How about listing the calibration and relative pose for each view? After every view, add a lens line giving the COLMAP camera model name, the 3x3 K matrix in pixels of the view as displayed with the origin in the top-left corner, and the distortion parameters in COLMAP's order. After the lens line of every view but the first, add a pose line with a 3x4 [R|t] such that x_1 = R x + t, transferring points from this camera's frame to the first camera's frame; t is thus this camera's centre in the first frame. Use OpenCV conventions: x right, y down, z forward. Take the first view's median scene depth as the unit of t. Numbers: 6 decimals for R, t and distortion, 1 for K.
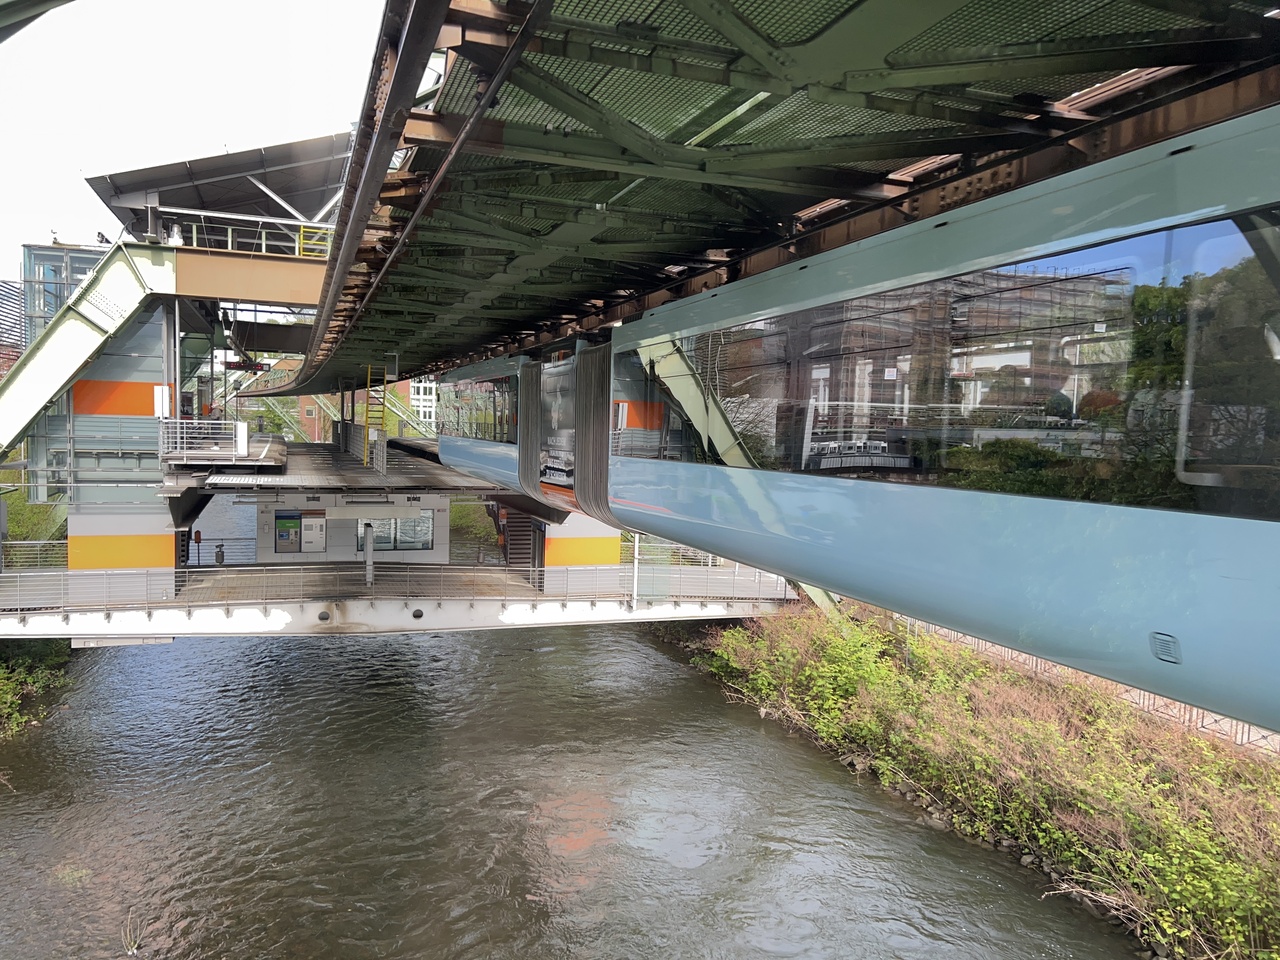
lens RADIAL K [[955.0, 0, 640.2], [0, 955.0, 486.1], [0, 0, 1]] dist [0.002882, -0.008406]
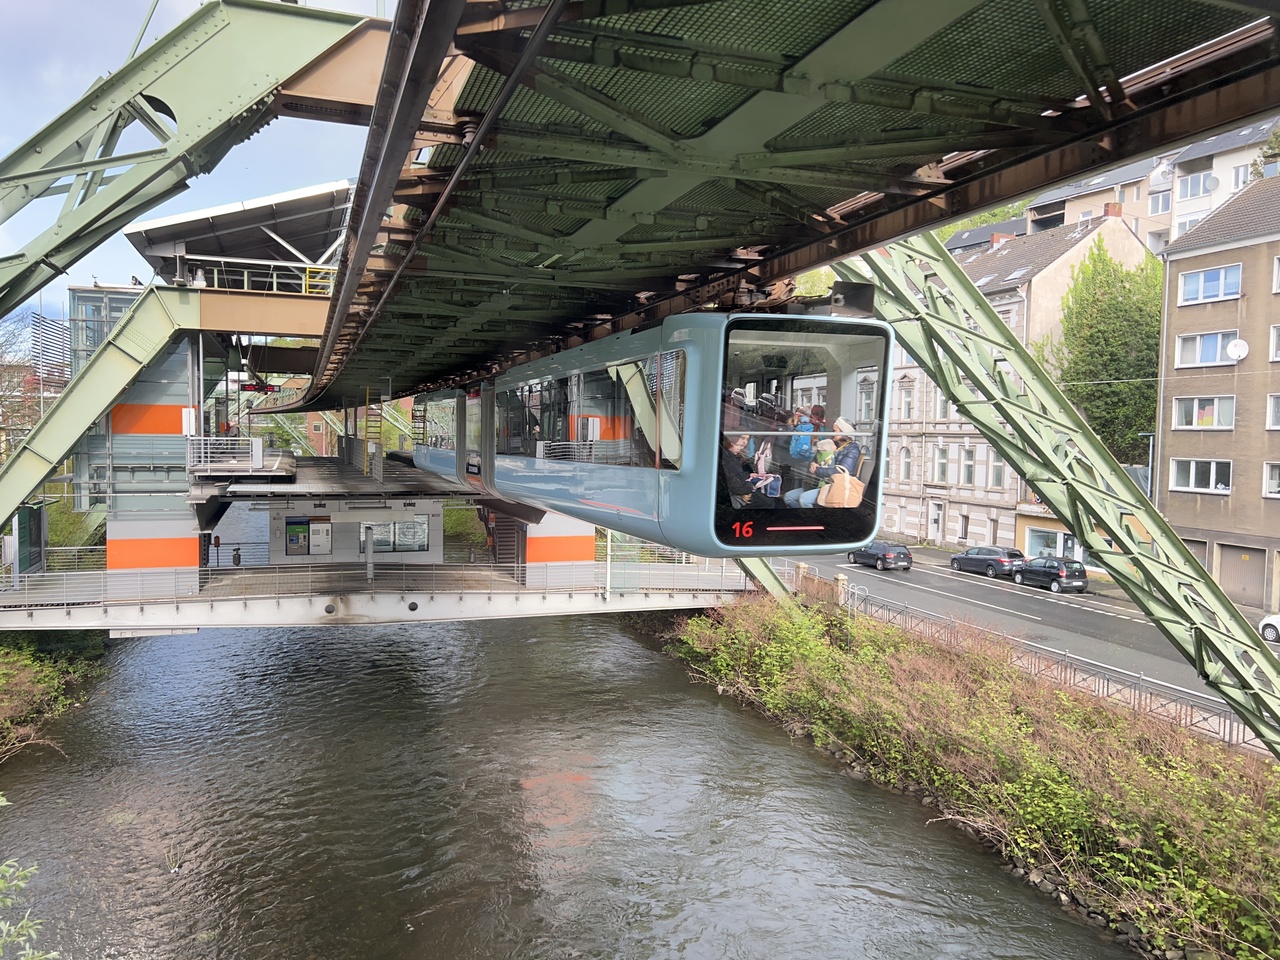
lens RADIAL K [[954.9, 0, 641.5], [0, 954.9, 474.5], [0, 0, 1]] dist [0.000626, -0.008704]
pose [[0.999872, -0.014662, -0.006468, 0.052501], [0.014513, 0.999640, -0.022579, 0.009200], [0.006797, 0.022483, 0.999724, -0.145084]]
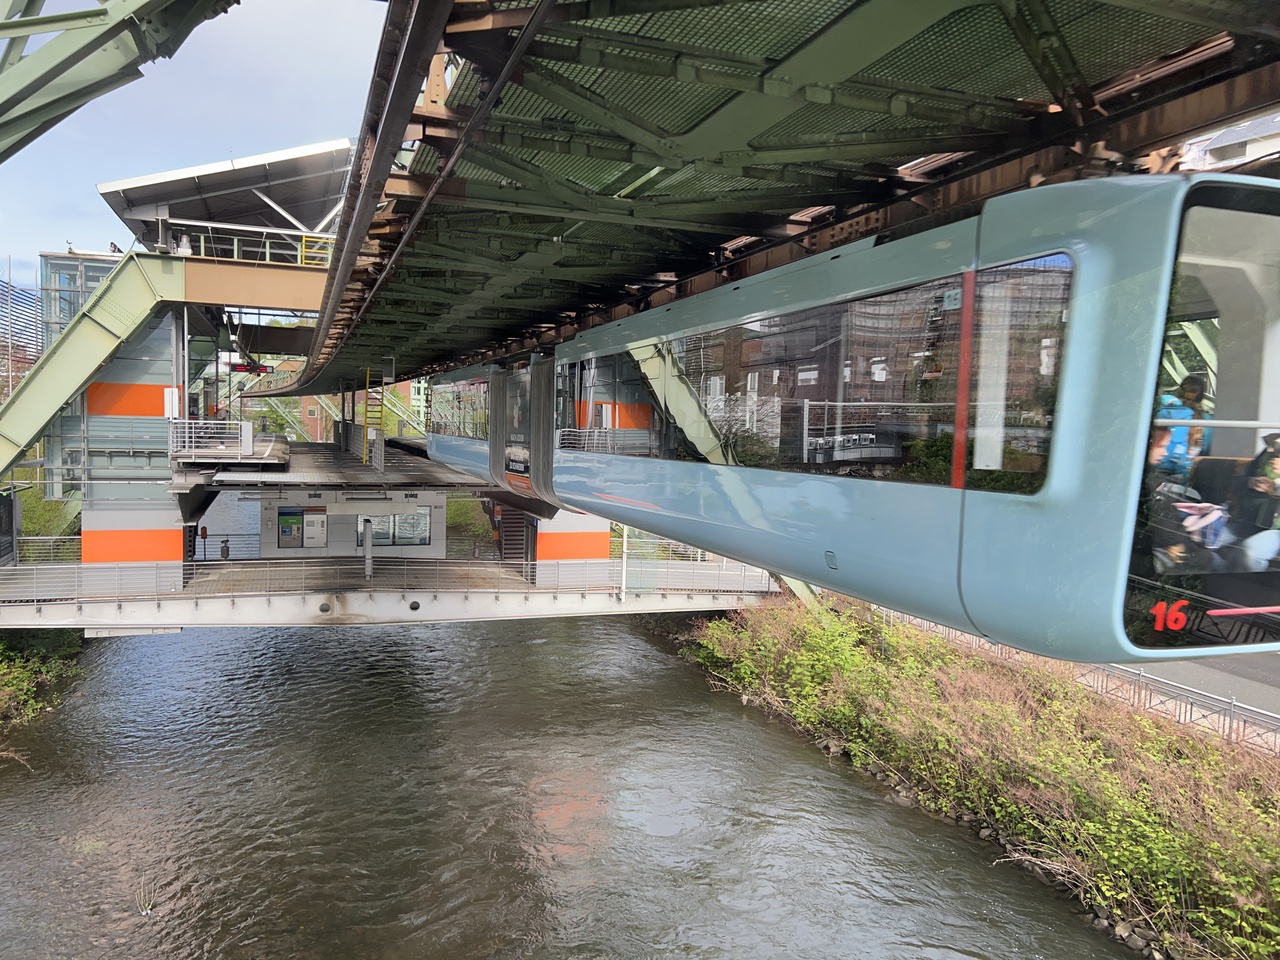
lens RADIAL K [[955.1, 0, 640.0], [0, 955.1, 480.0], [0, 0, 1]] dist [0.001372, -0.004323]
pose [[0.999996, -0.001248, -0.002473, 0.018762], [0.001233, 0.999982, -0.005859, 0.003318], [0.002481, 0.005856, 0.999980, -0.051459]]
